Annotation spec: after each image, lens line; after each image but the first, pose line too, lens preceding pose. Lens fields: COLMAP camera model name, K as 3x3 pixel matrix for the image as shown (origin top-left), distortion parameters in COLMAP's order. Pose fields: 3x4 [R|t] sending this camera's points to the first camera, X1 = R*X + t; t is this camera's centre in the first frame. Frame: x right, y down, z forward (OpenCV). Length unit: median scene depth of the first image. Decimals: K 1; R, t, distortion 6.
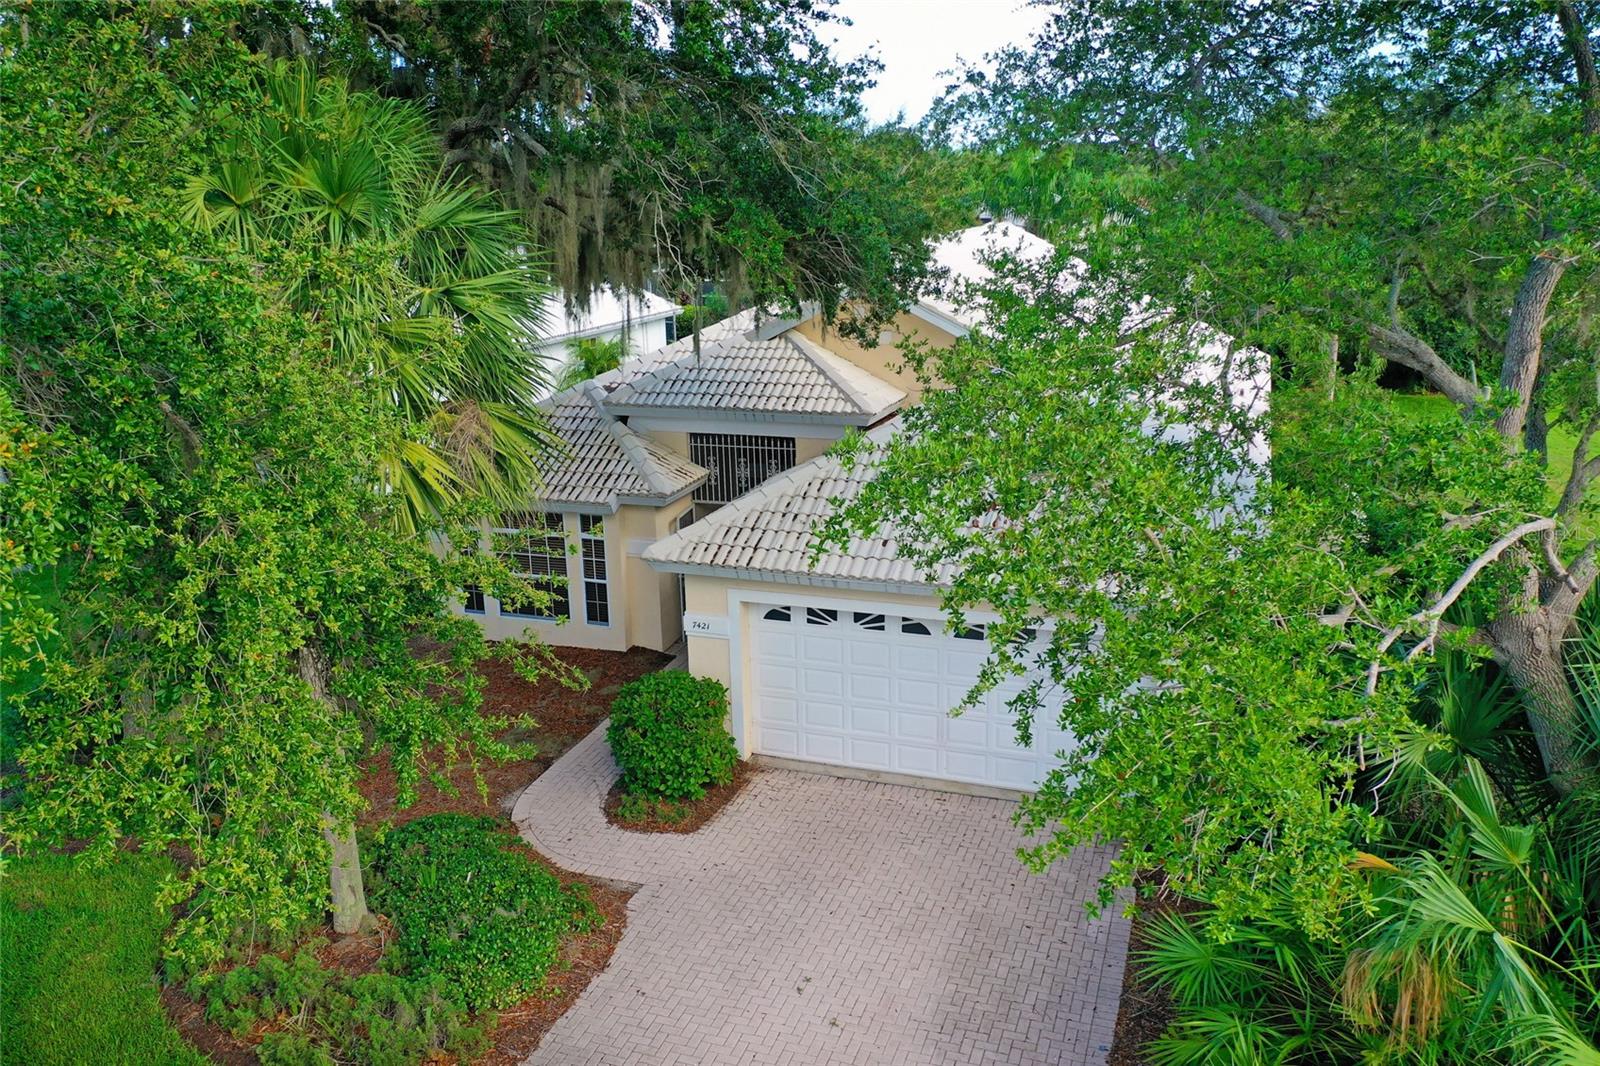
lens RADIAL K [[1266.0, 0, 798.8], [0, 1266.0, 546.8], [0, 0, 1]] dist [0.015128, 0.006651]
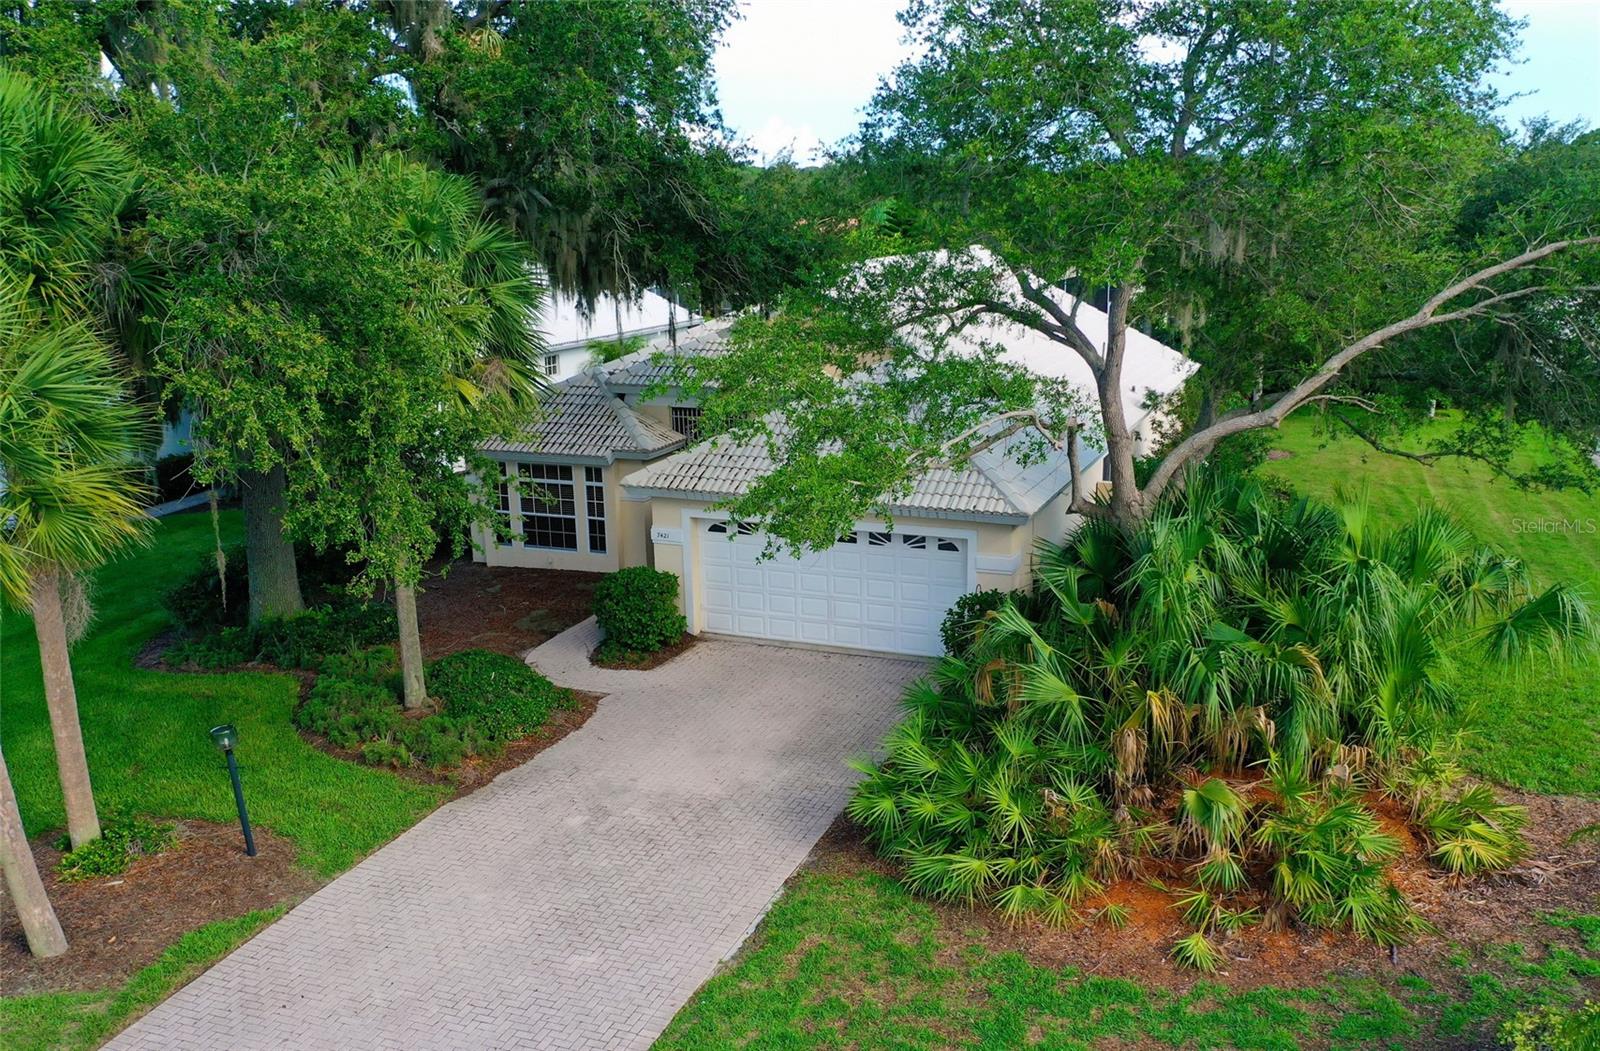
lens RADIAL K [[1154.3, 0, 801.3], [0, 1154.3, 542.0], [0, 0, 1]] dist [-0.004464, -0.001825]
pose [[0.999867, 0.015924, -0.003526, 0.083523], [-0.015908, 0.999863, 0.004557, 0.064147], [0.003598, -0.004500, 0.999983, -0.285164]]
